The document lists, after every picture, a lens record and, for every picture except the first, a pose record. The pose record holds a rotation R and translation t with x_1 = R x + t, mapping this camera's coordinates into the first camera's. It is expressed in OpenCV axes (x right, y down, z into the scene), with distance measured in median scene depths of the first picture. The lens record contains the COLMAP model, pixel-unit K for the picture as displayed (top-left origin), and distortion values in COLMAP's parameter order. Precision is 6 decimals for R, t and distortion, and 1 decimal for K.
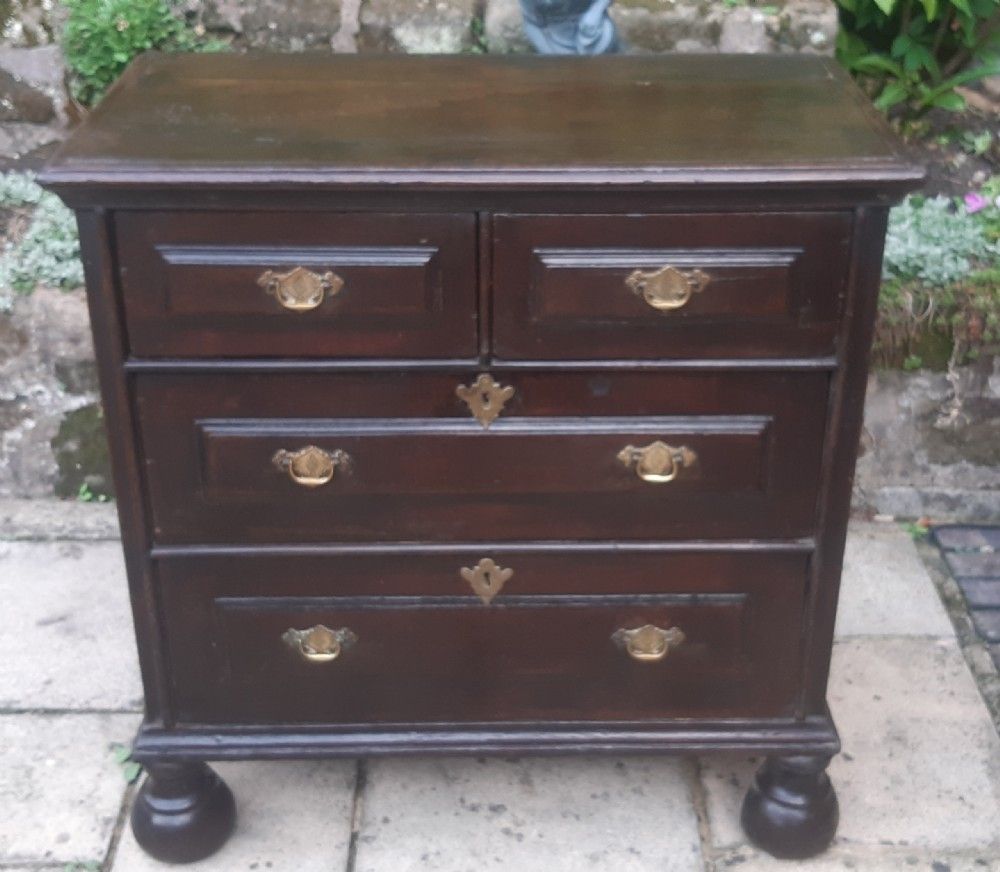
lens RADIAL K [[1380.4, 0, 528.6], [0, 1380.4, 436.1], [0, 0, 1]] dist [0.162971, -0.402936]
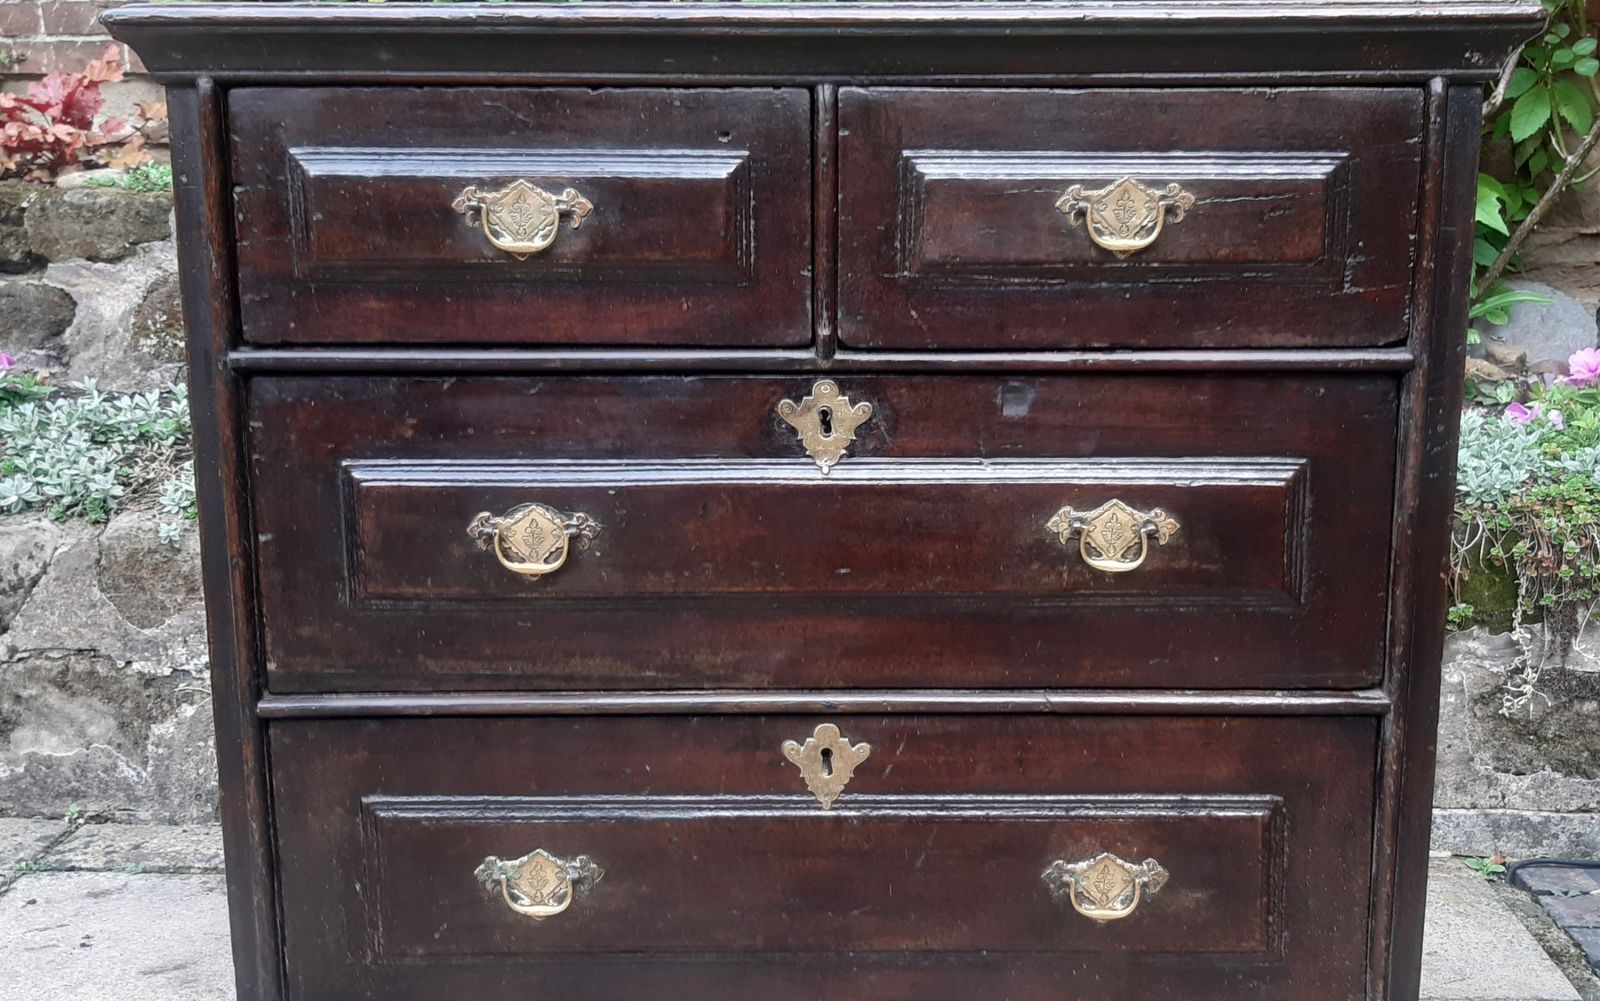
lens RADIAL K [[1601.0, 0, 888.6], [0, 1601.0, 526.1], [0, 0, 1]] dist [0.130387, -0.282368]
pose [[0.999869, -0.000542, -0.016182, 0.007181], [-0.003986, 0.960449, -0.278426, 0.199165], [0.015693, 0.278454, 0.960321, 0.323152]]
